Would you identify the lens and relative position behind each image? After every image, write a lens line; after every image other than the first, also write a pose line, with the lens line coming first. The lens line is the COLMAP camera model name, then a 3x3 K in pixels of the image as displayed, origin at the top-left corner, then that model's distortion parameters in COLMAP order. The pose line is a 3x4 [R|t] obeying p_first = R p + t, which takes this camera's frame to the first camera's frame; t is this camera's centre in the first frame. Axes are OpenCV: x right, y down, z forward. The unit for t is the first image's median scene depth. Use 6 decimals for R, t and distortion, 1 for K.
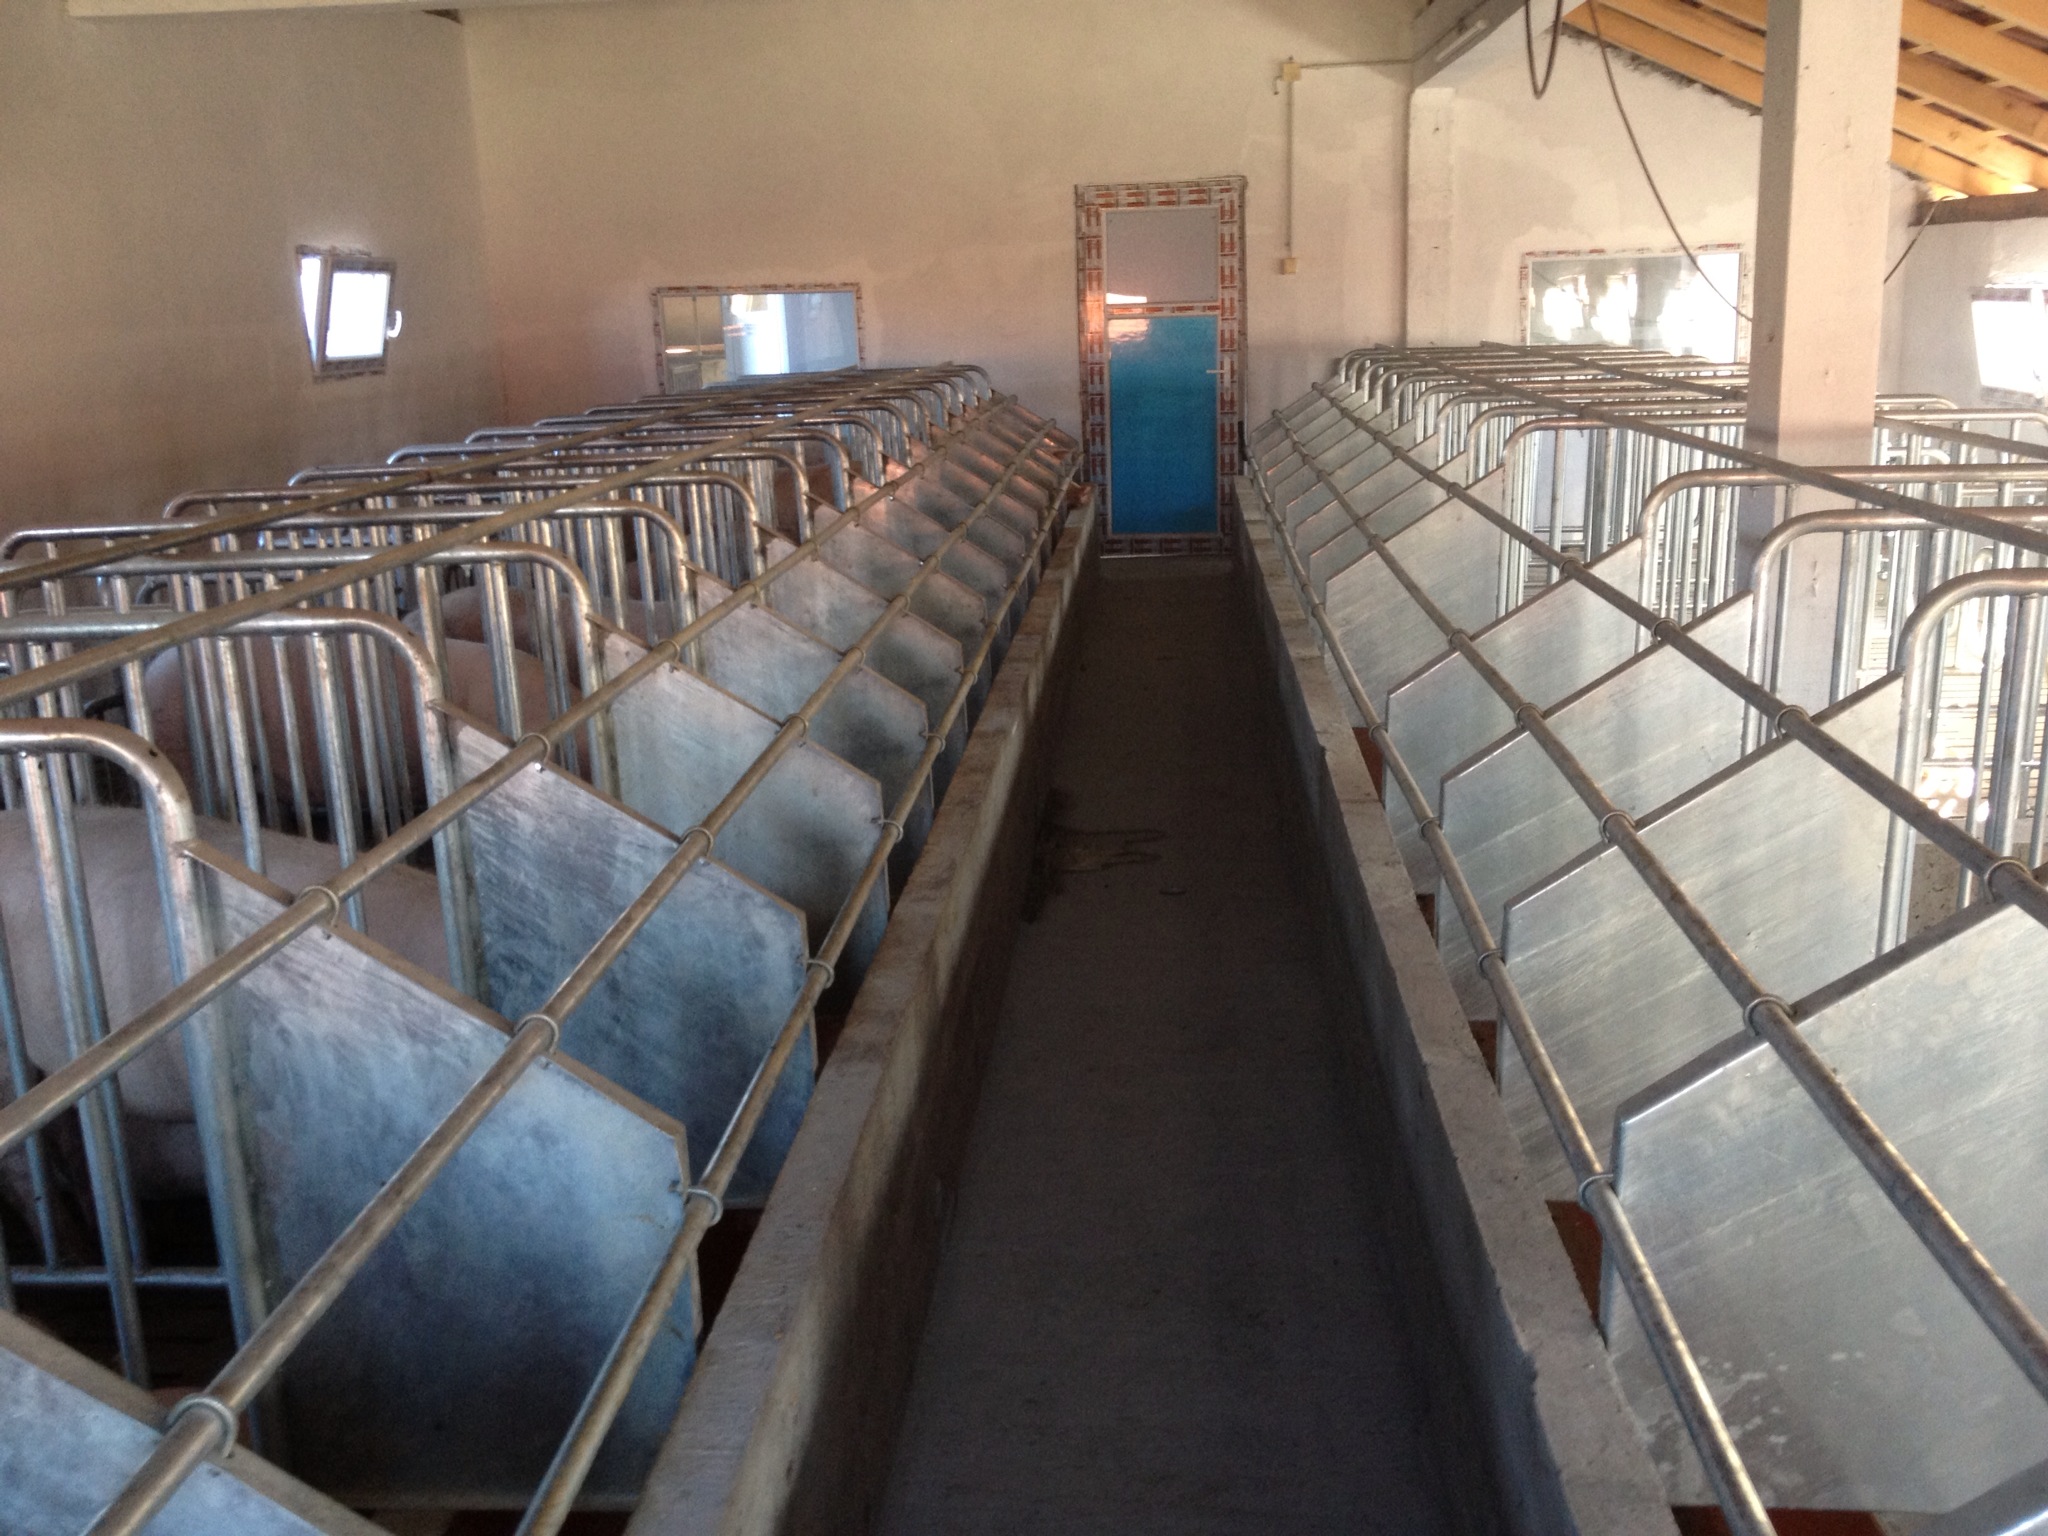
lens RADIAL K [[1880.1, 0, 1022.6], [0, 1880.1, 753.3], [0, 0, 1]] dist [0.074207, -0.126473]
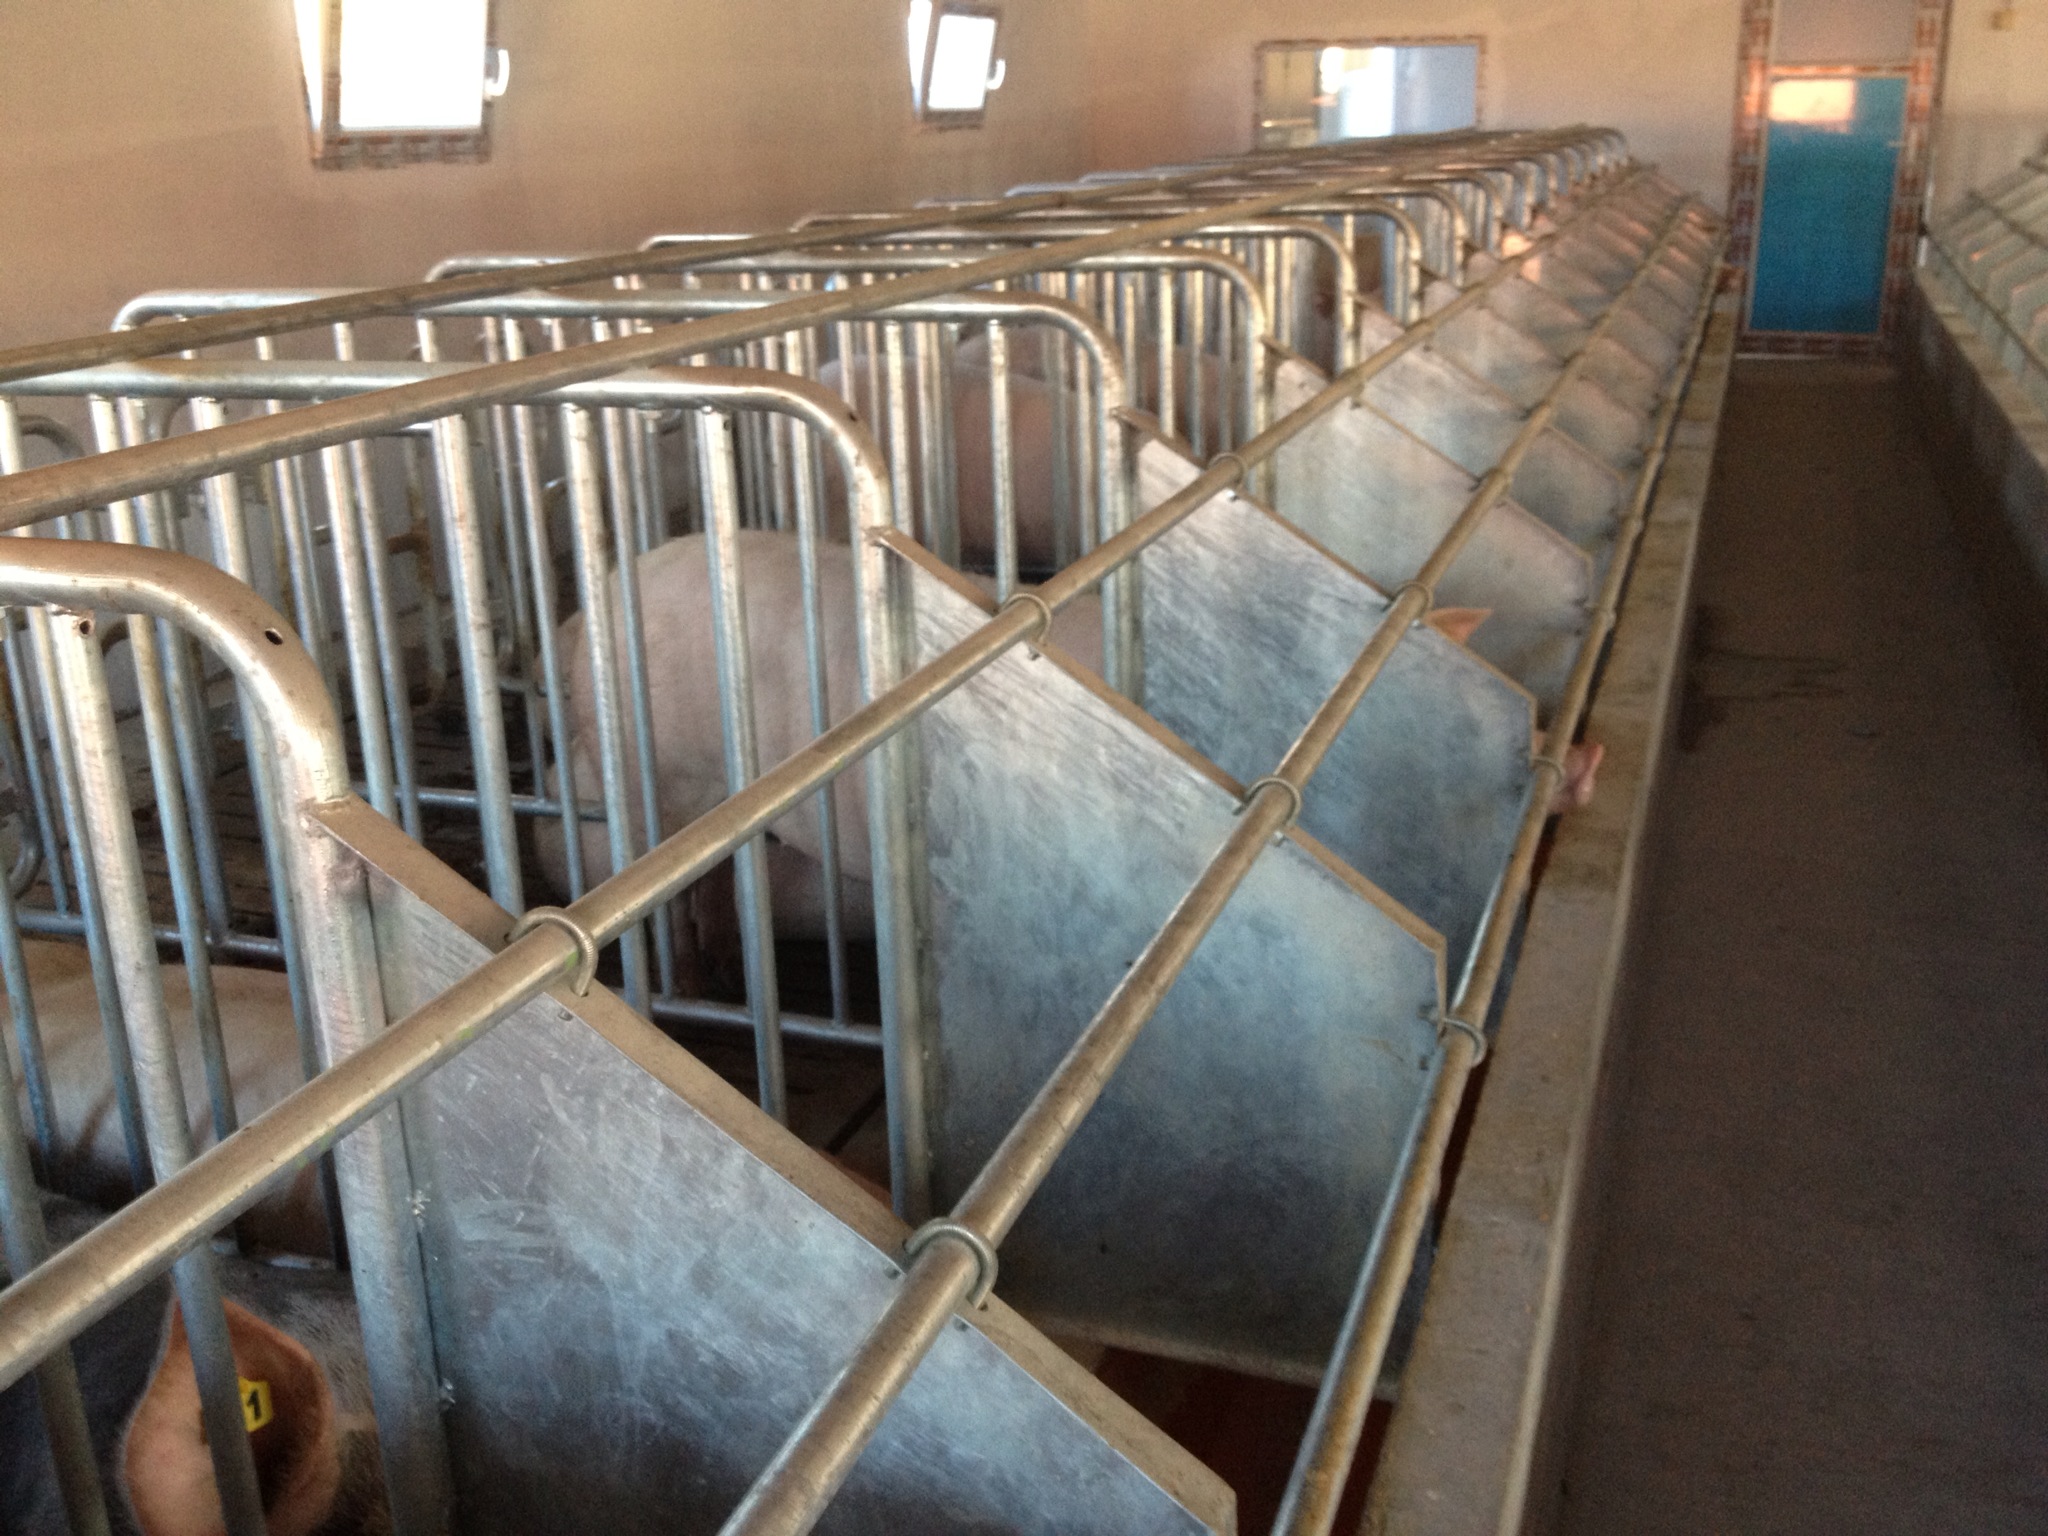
lens RADIAL K [[1907.7, 0, 1030.8], [0, 1907.7, 759.0], [0, 0, 1]] dist [0.115001, -0.263359]
pose [[0.960750, 0.100943, -0.258397, -0.111152], [-0.074423, 0.991090, 0.110458, 0.036666], [0.267245, -0.086892, 0.959703, 0.149895]]
